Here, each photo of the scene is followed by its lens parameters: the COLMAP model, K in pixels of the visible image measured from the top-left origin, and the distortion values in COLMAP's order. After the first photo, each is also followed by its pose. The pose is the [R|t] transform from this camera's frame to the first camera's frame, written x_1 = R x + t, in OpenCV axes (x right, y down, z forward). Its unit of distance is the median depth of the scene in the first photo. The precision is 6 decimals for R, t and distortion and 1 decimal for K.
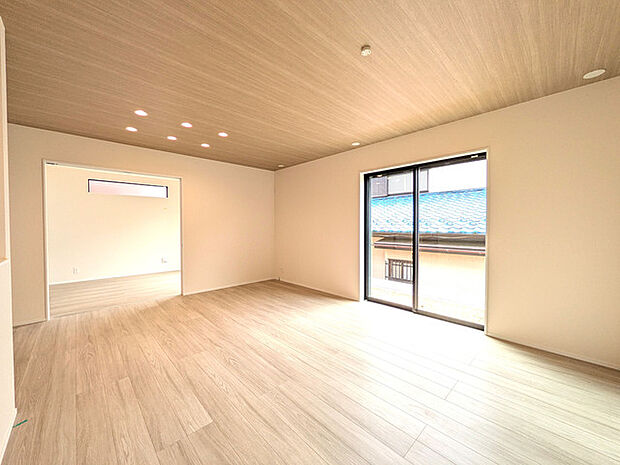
lens RADIAL K [[245.4, 0, 311.6], [0, 245.4, 229.9], [0, 0, 1]] dist [-0.001313, 0.000872]
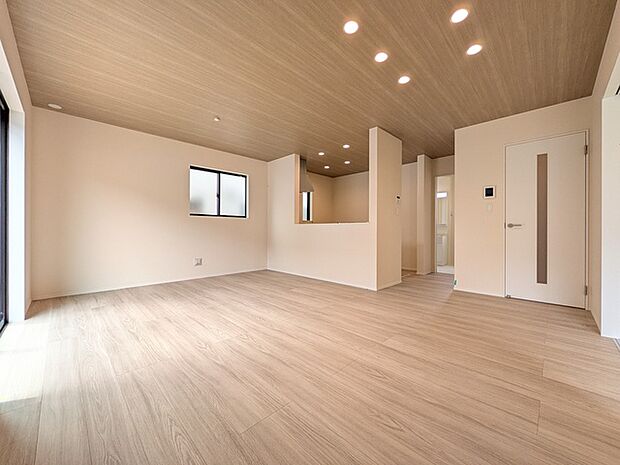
lens RADIAL K [[245.4, 0, 306.2], [0, 245.4, 230.2], [0, 0, 1]] dist [-0.001313, 0.000872]
pose [[-0.999964, -0.003143, -0.007880, -0.266282], [-0.003291, 0.999818, 0.018817, 0.071695], [0.007820, 0.018842, -0.999792, 1.649745]]
